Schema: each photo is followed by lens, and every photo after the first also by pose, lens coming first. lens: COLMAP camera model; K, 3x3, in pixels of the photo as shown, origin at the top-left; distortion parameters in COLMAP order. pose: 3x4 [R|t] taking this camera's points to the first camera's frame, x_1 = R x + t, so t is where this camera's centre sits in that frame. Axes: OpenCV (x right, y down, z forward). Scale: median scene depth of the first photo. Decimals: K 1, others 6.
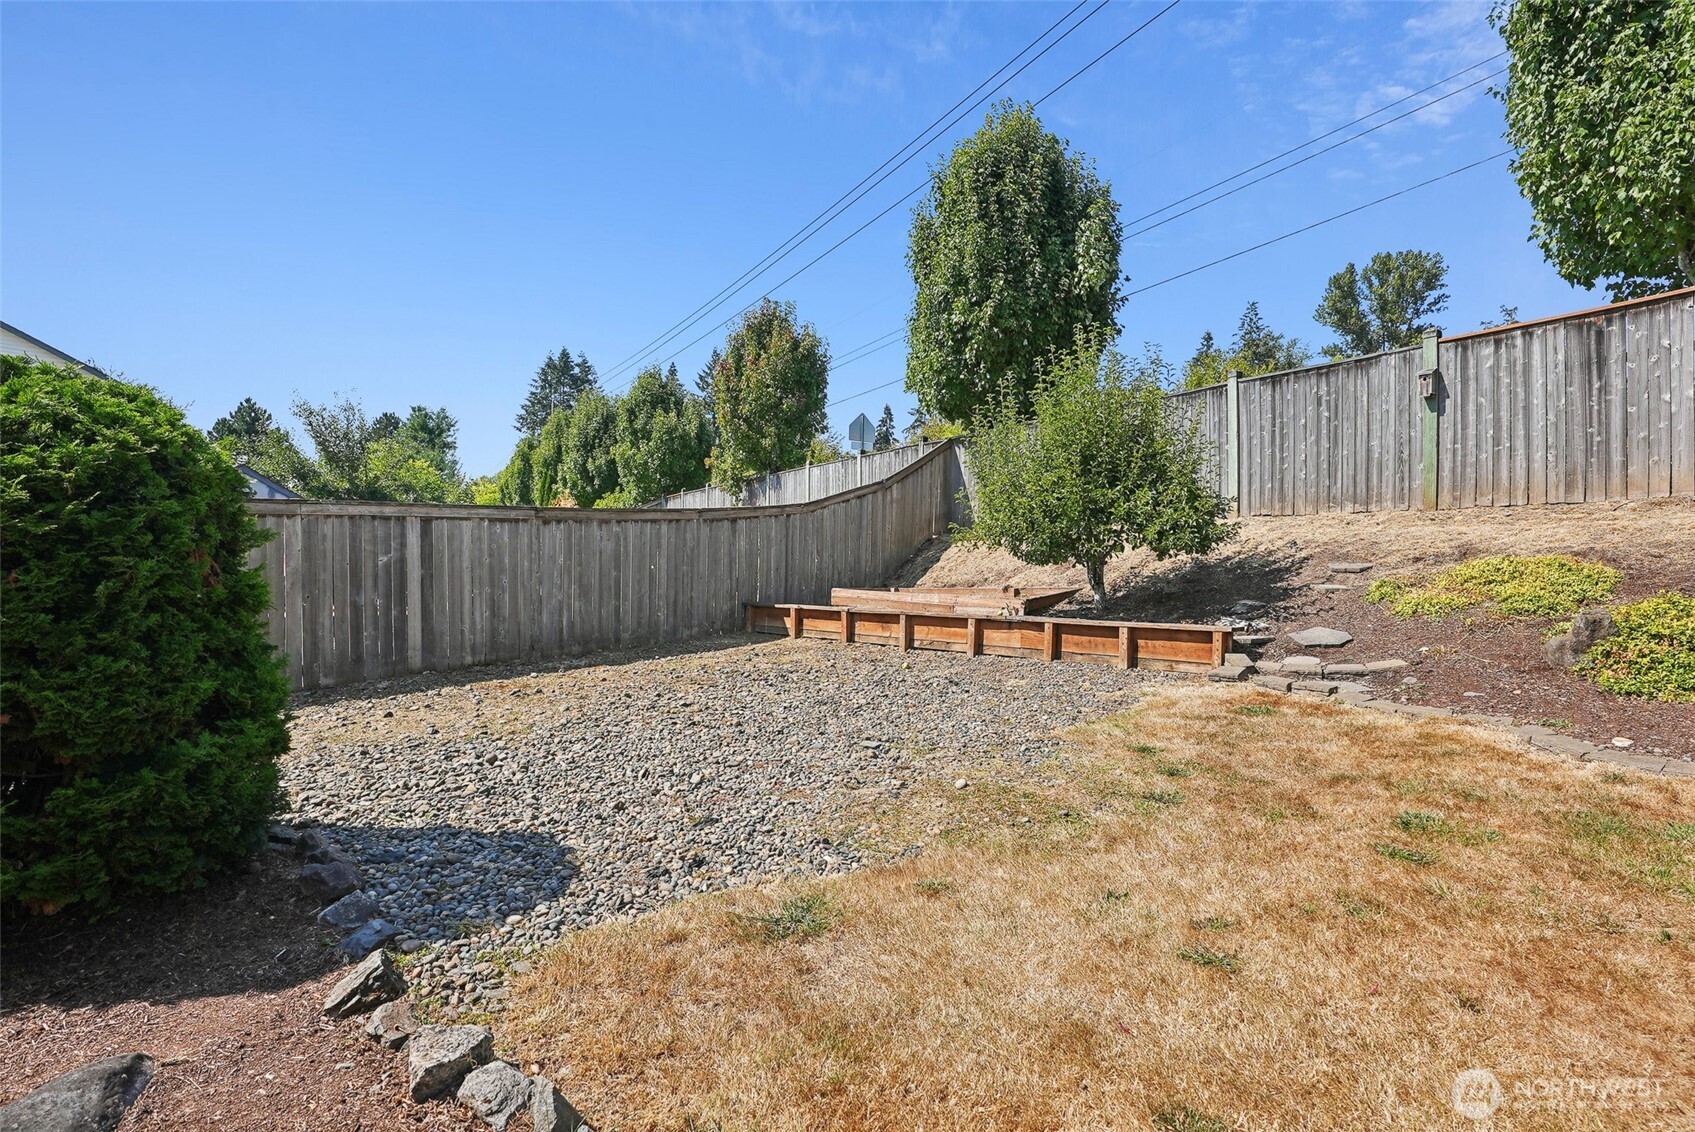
lens RADIAL K [[799.0, 0, 856.8], [0, 799.0, 557.8], [0, 0, 1]] dist [-0.043588, 0.013905]
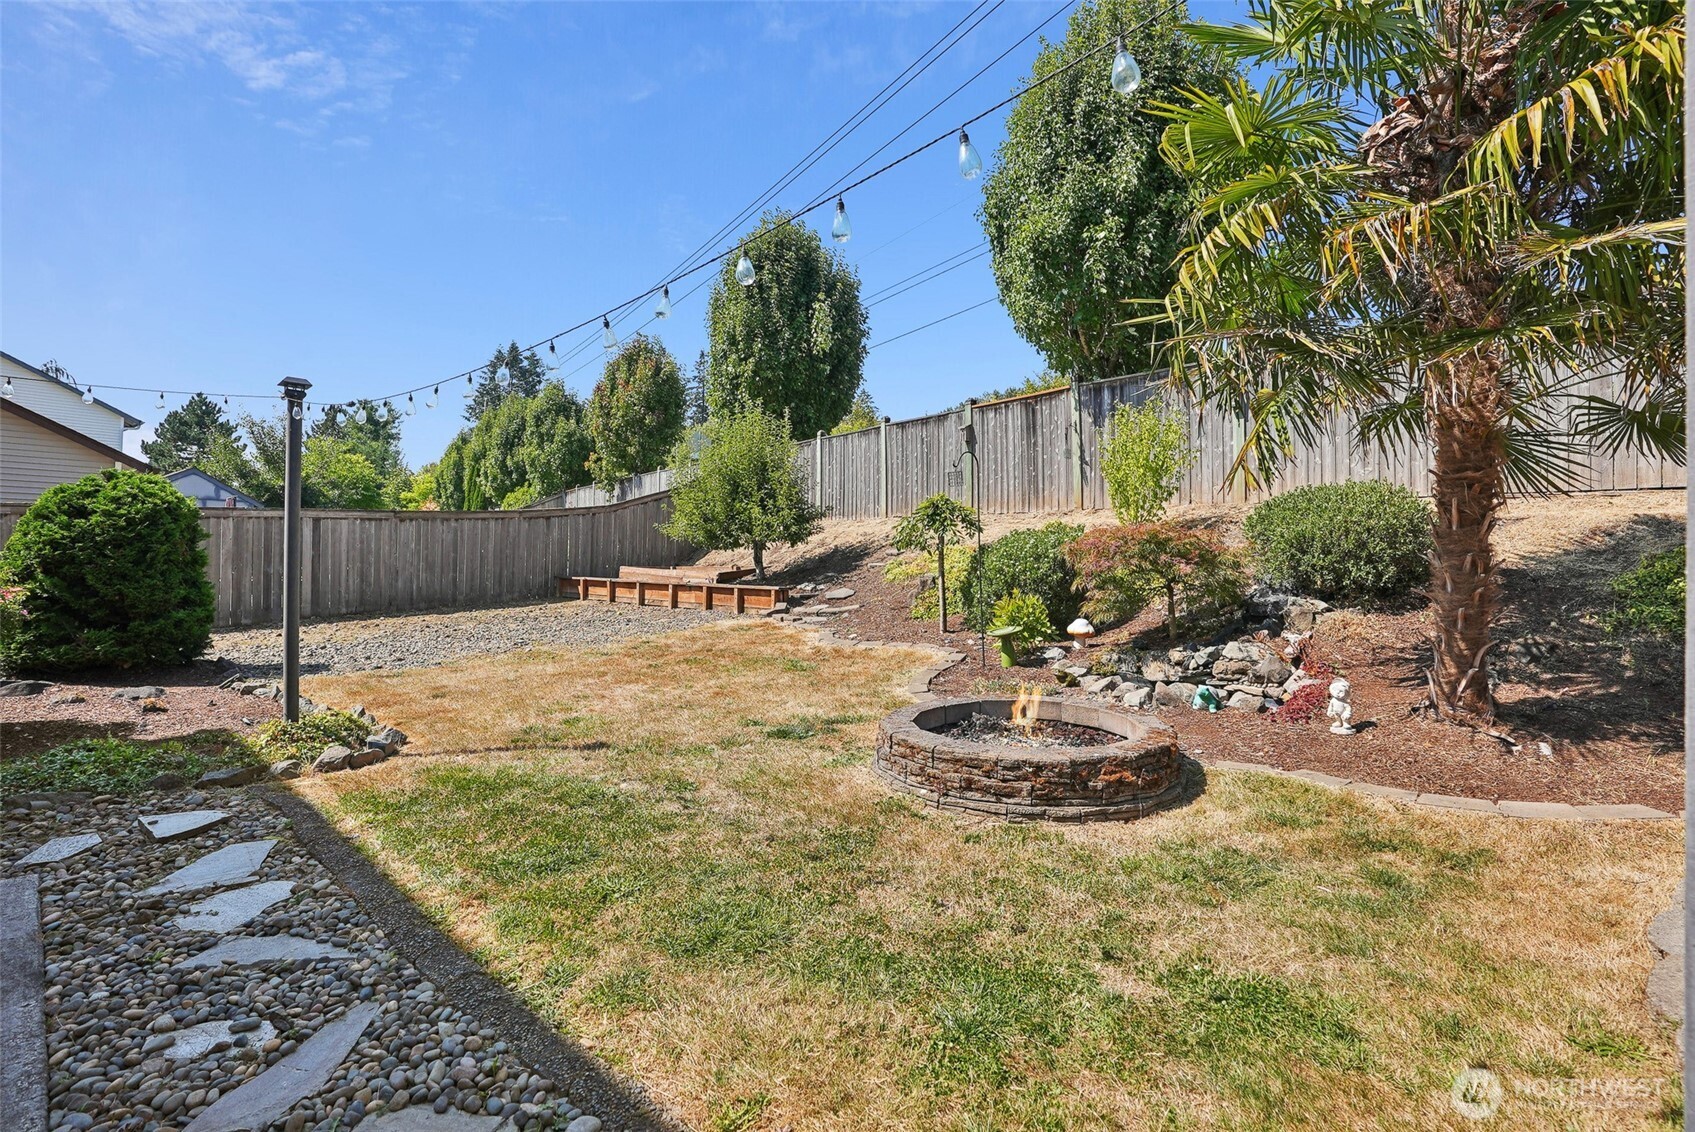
lens RADIAL K [[823.2, 0, 844.0], [0, 823.2, 503.5], [0, 0, 1]] dist [-0.002759, 0.000114]
pose [[0.999957, 0.004569, 0.008030, 0.316801], [-0.004175, 0.998820, -0.048393, -0.003390], [-0.008241, 0.048357, 0.998796, -0.414718]]
